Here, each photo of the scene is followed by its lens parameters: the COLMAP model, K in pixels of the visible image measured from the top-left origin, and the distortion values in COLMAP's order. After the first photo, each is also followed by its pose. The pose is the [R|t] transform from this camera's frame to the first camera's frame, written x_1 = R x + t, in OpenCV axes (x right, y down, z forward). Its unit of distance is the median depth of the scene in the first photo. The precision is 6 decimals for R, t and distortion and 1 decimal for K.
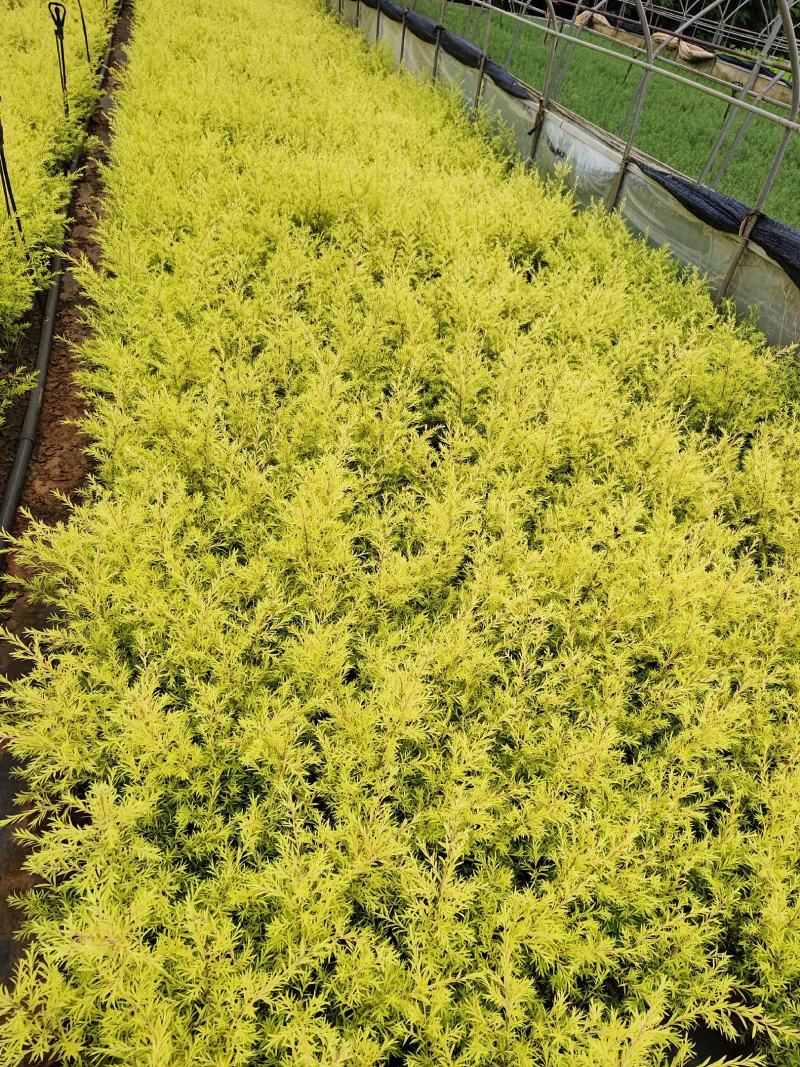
lens RADIAL K [[784.4, 0, 400.0], [0, 784.4, 533.5], [0, 0, 1]] dist [0.044093, -0.046583]
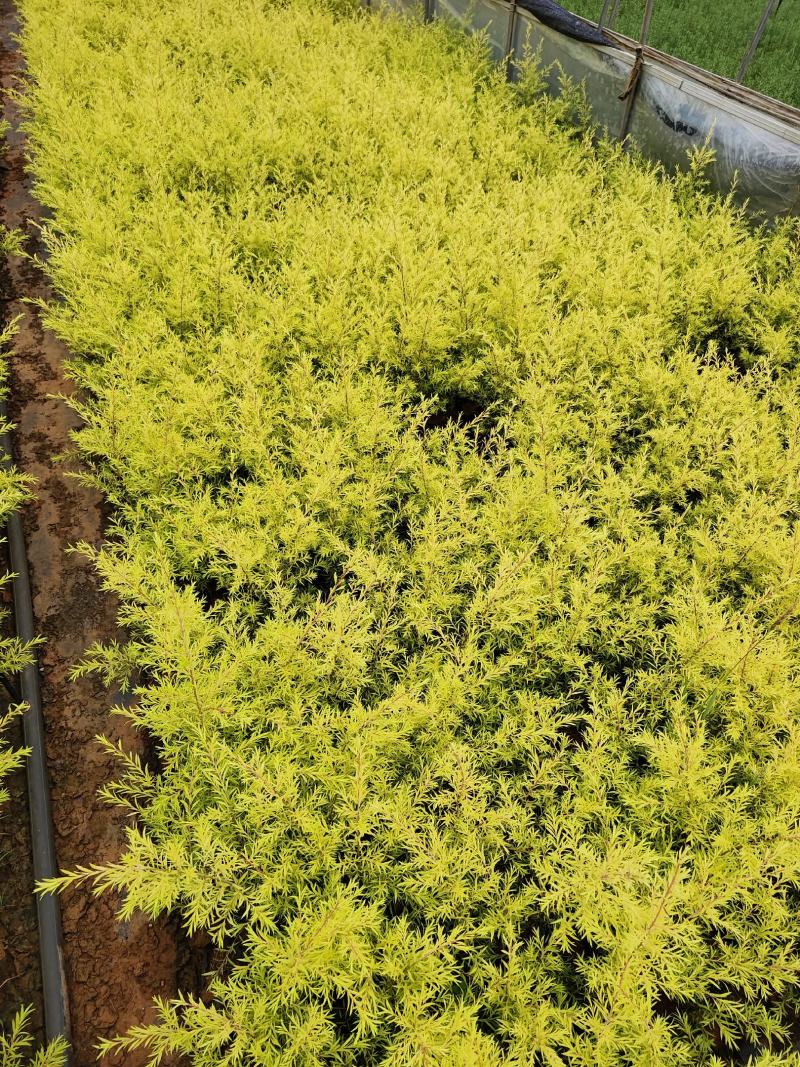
lens RADIAL K [[784.4, 0, 400.0], [0, 784.4, 533.5], [0, 0, 1]] dist [0.044093, -0.046583]
pose [[0.987009, -0.158511, 0.026210, -0.112868], [0.155006, 0.982407, 0.104164, -0.231403], [-0.042260, -0.098748, 0.994215, 0.271509]]
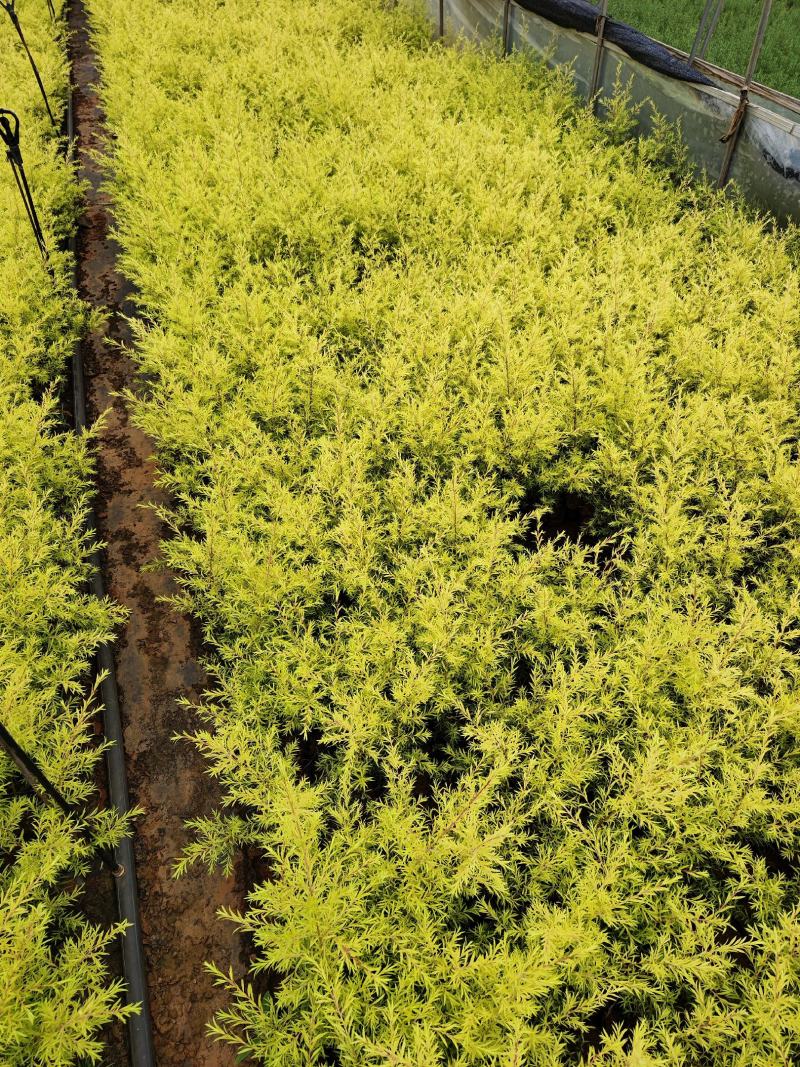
lens RADIAL K [[784.4, 0, 400.0], [0, 784.4, 533.5], [0, 0, 1]] dist [0.044093, -0.046583]
pose [[0.987460, -0.152605, -0.040436, -0.128664], [0.155650, 0.983904, 0.087779, -0.286000], [0.026389, -0.092972, 0.995319, 0.305931]]
